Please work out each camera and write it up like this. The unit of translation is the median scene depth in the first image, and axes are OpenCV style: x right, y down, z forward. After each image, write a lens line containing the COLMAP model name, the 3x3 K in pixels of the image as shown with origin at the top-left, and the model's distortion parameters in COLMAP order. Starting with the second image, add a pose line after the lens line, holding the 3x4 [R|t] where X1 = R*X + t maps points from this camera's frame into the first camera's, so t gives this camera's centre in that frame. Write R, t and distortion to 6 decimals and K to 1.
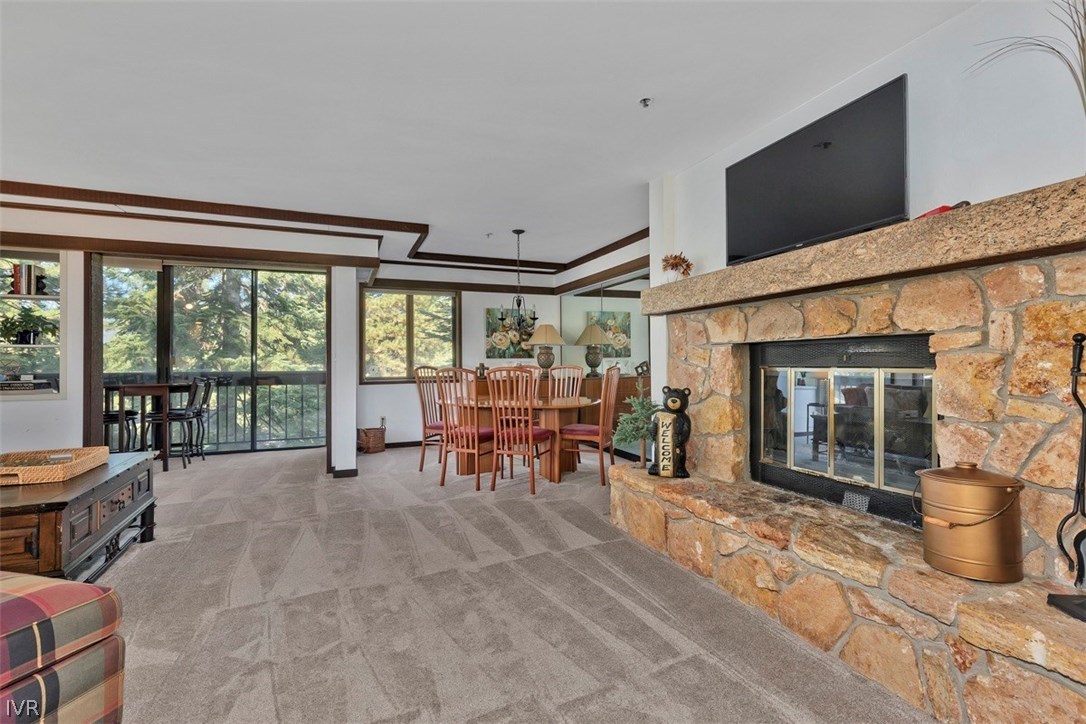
lens RADIAL K [[481.0, 0, 547.7], [0, 481.0, 362.5], [0, 0, 1]] dist [0.009781, -0.000737]
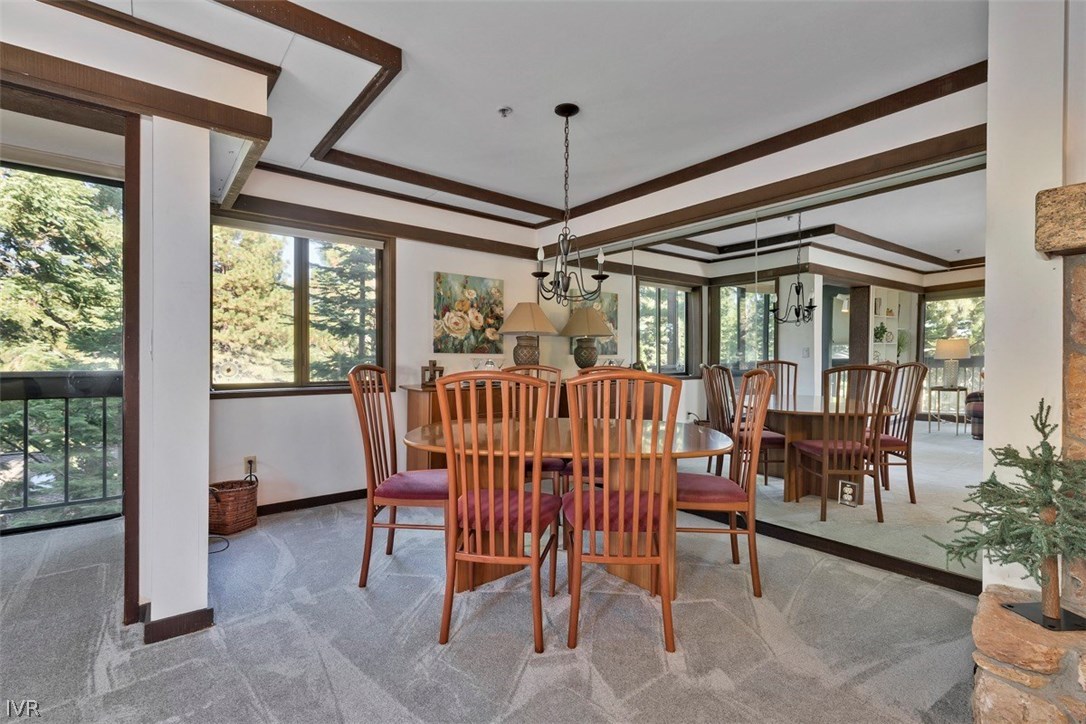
lens RADIAL K [[481.0, 0, 538.1], [0, 481.0, 366.7], [0, 0, 1]] dist [0.009781, -0.000737]
pose [[0.961659, 0.009594, 0.274081, -0.169038], [-0.012902, 0.999864, 0.010269, 0.001454], [-0.273945, -0.013411, 0.961652, 0.365889]]
